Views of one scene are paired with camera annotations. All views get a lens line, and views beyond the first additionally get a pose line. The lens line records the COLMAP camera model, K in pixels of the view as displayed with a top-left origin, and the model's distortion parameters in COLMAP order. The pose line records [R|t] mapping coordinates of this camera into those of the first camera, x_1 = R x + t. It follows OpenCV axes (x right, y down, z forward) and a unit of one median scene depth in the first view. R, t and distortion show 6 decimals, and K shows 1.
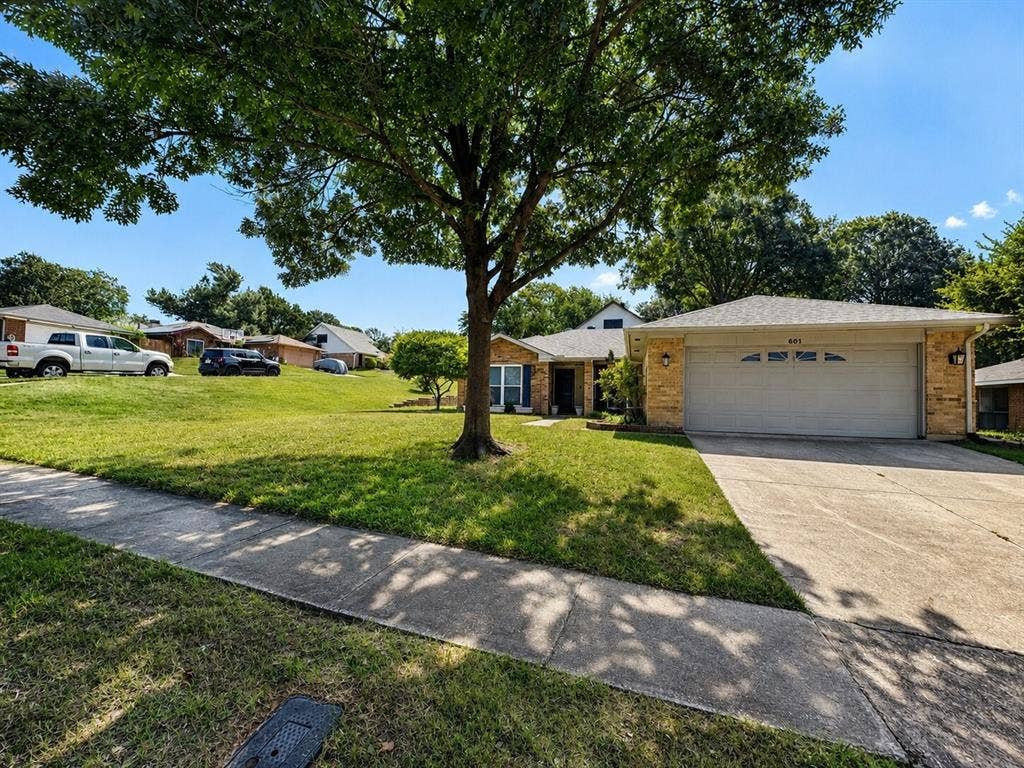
lens RADIAL K [[427.9, 0, 512.0], [0, 427.9, 384.0], [0, 0, 1]] dist [0.001645, 0.000330]
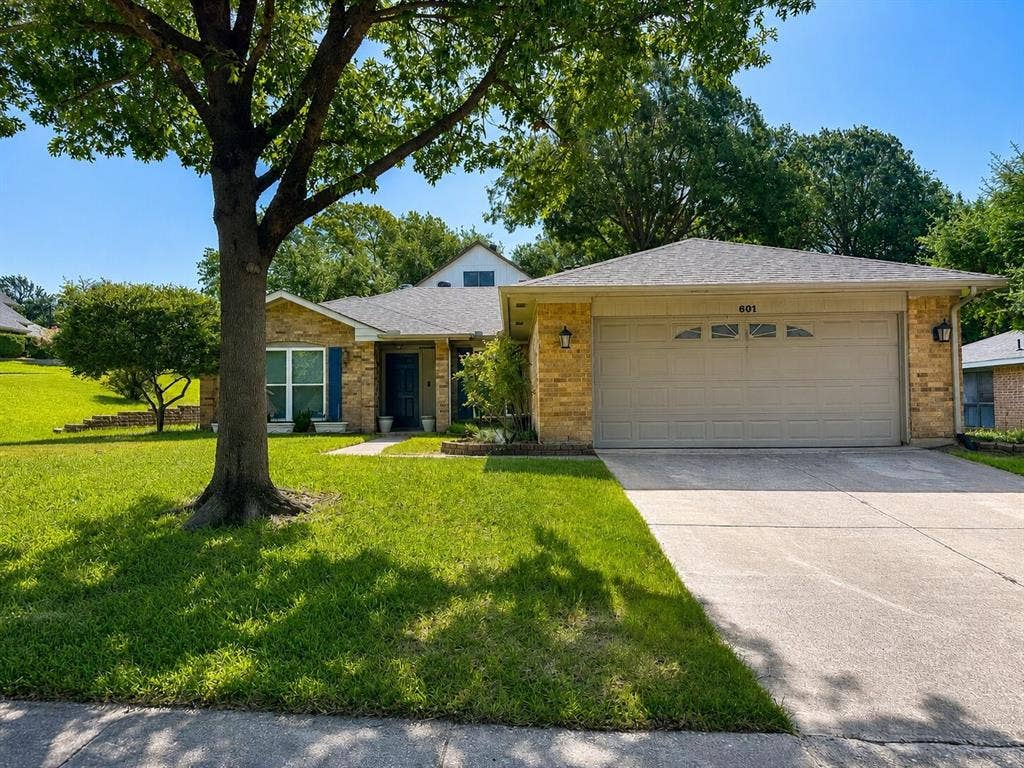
lens RADIAL K [[714.5, 0, 515.0], [0, 714.5, 362.2], [0, 0, 1]] dist [0.046333, -0.004514]
pose [[0.959469, -0.016072, 0.281355, -0.002802], [0.021996, 0.999598, -0.017910, -0.003537], [-0.280954, 0.023373, 0.959437, 0.025276]]
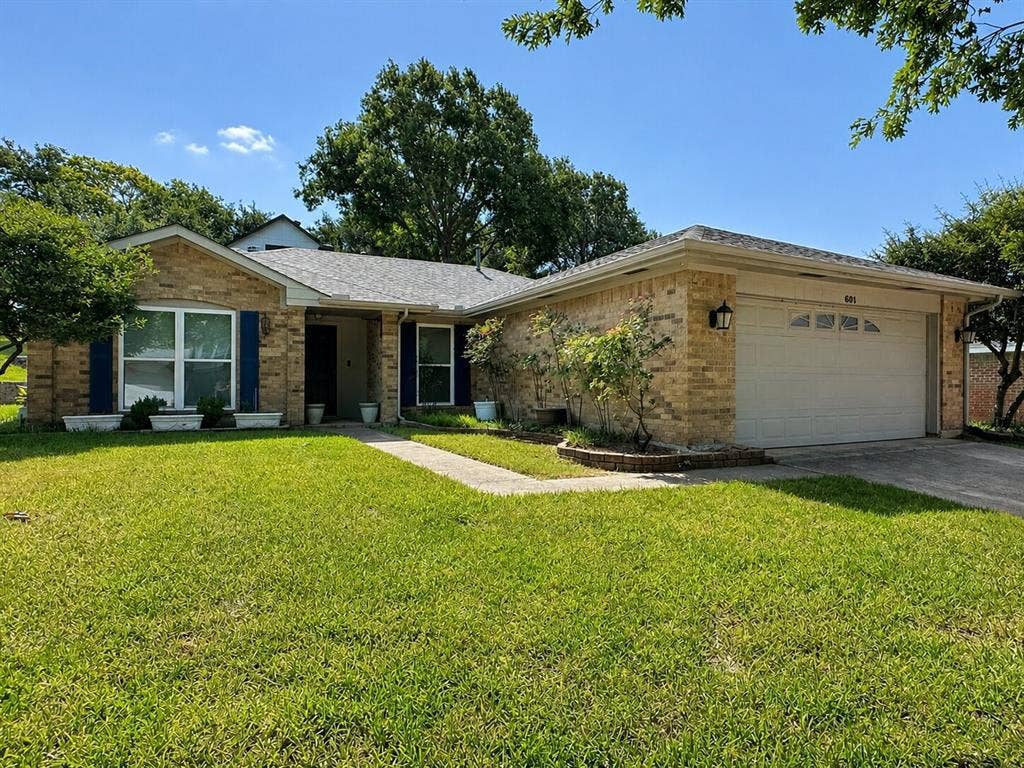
lens RADIAL K [[573.2, 0, 511.7], [0, 573.2, 381.2], [0, 0, 1]] dist [-0.027762, 0.000343]
pose [[0.733173, -0.017574, 0.679815, -0.238522], [-0.015115, 0.998998, 0.042127, -0.004852], [-0.679875, -0.041162, 0.732172, 0.616314]]
